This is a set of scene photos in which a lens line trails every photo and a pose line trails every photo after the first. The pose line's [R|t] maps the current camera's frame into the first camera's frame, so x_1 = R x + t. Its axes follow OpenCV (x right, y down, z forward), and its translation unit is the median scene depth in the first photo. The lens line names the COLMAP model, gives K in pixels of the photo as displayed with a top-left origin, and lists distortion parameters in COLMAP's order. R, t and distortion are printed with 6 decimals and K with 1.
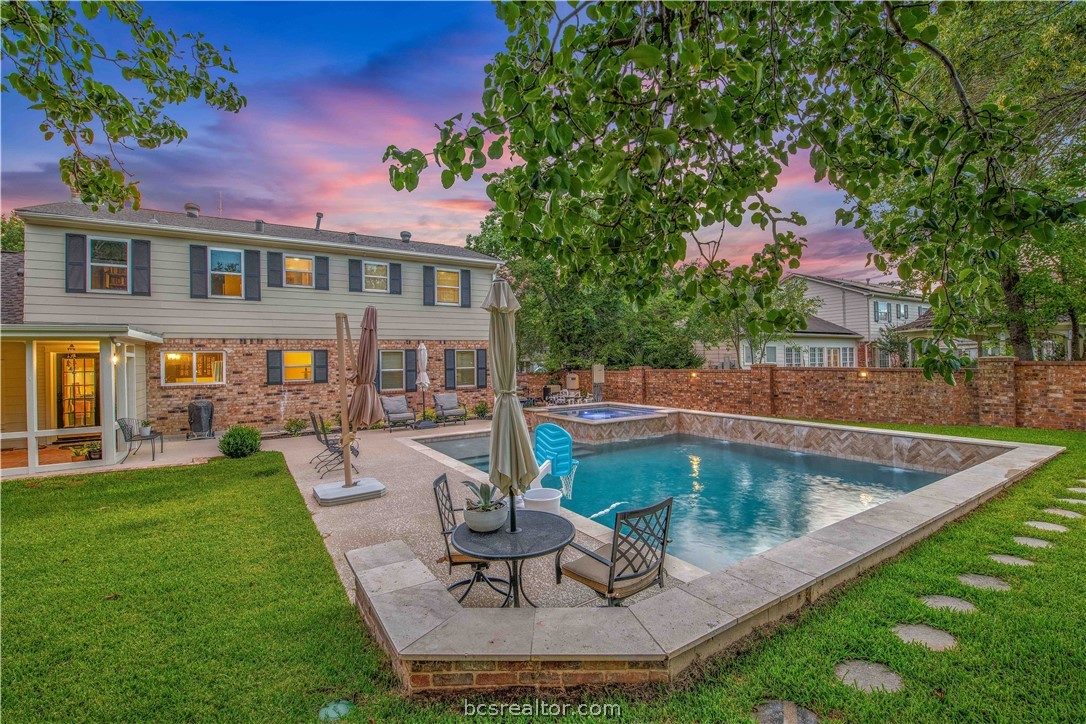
lens RADIAL K [[469.4, 0, 550.2], [0, 469.4, 357.5], [0, 0, 1]] dist [-0.001222, -0.010522]
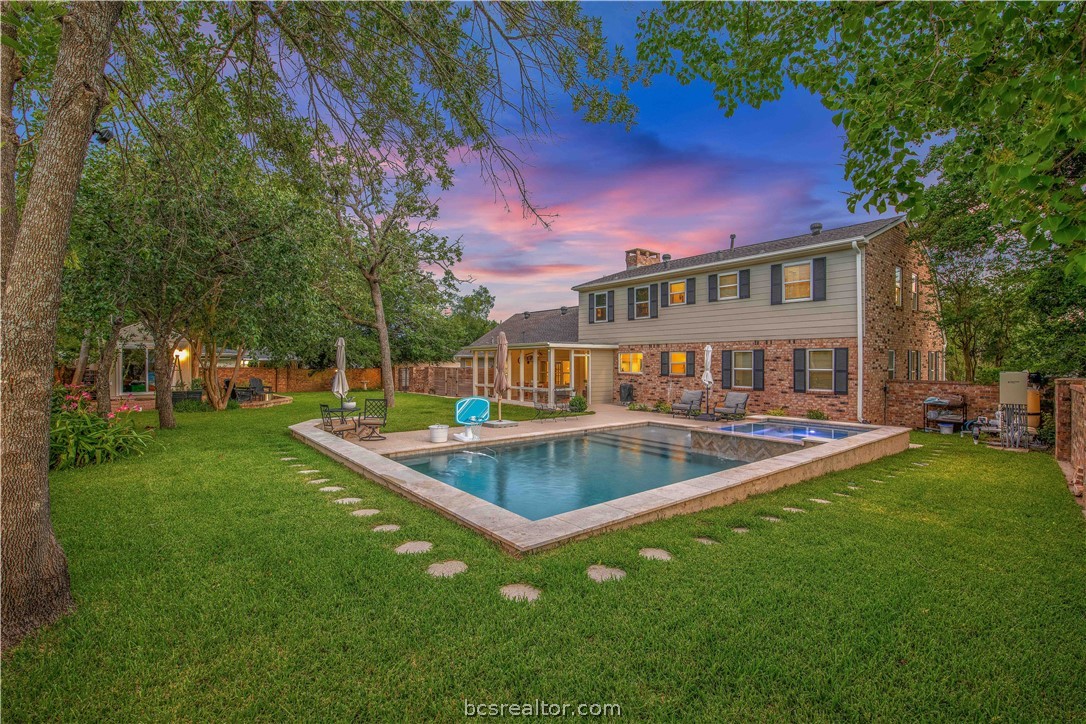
lens RADIAL K [[480.6, 0, 543.0], [0, 480.6, 362.0], [0, 0, 1]] dist [-0.000226, -0.011415]
pose [[0.100931, 0.016565, -0.994755, 0.804782], [-0.000301, 0.999862, 0.016619, -0.008239], [0.994893, -0.001378, 0.100922, 0.478135]]
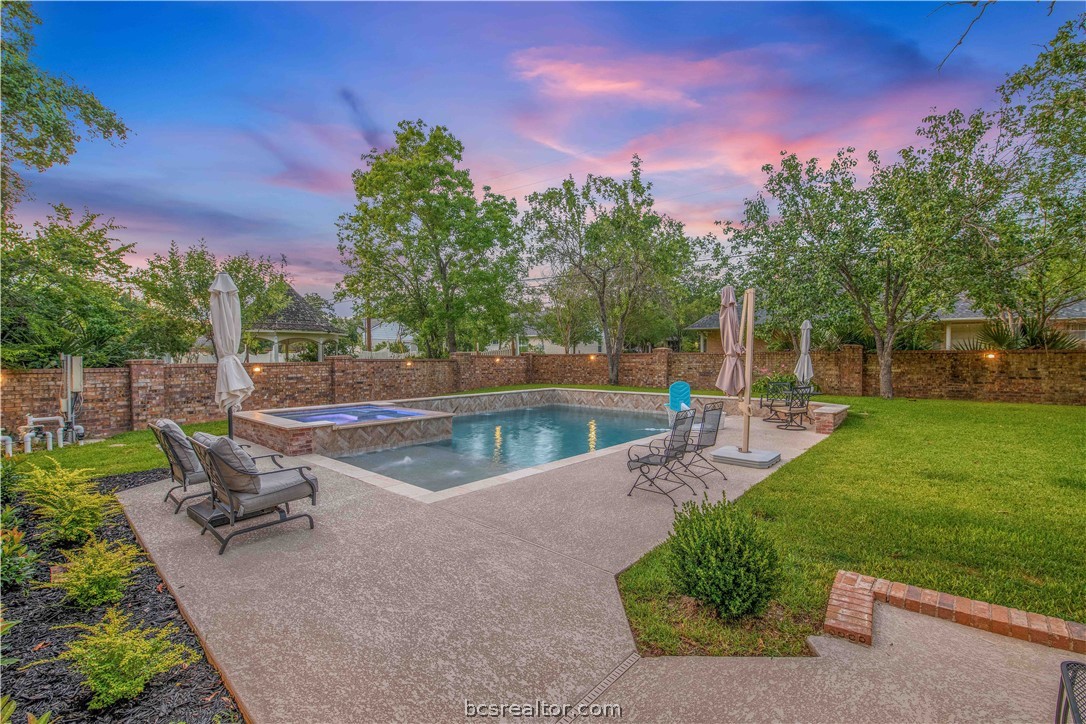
lens RADIAL K [[469.4, 0, 550.2], [0, 469.4, 357.5], [0, 0, 1]] dist [-0.001222, -0.010522]
pose [[-0.253383, 0.017785, 0.967202, -0.632788], [0.004856, 0.999842, -0.017113, 0.035879], [-0.967354, 0.000361, -0.253429, 0.795949]]
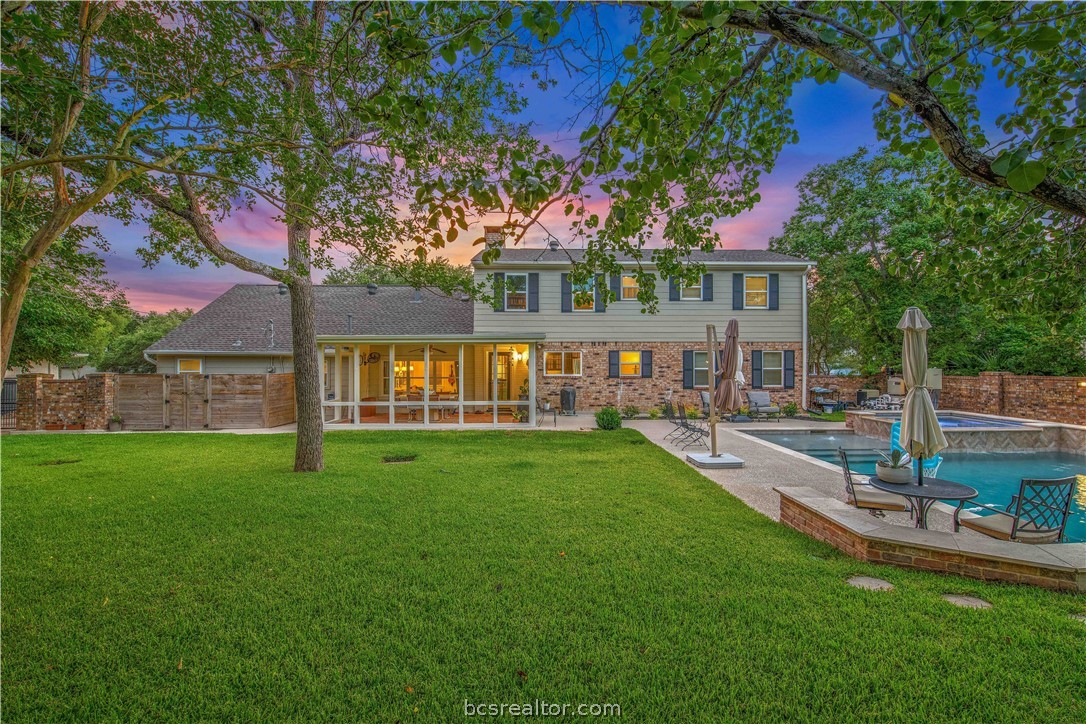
lens RADIAL K [[469.4, 0, 550.2], [0, 469.4, 357.5], [0, 0, 1]] dist [-0.001222, -0.010522]
pose [[0.850163, 0.013292, -0.526352, -0.064159], [-0.012206, 0.999910, 0.005536, -0.002031], [0.526378, 0.001718, 0.850249, -0.171076]]
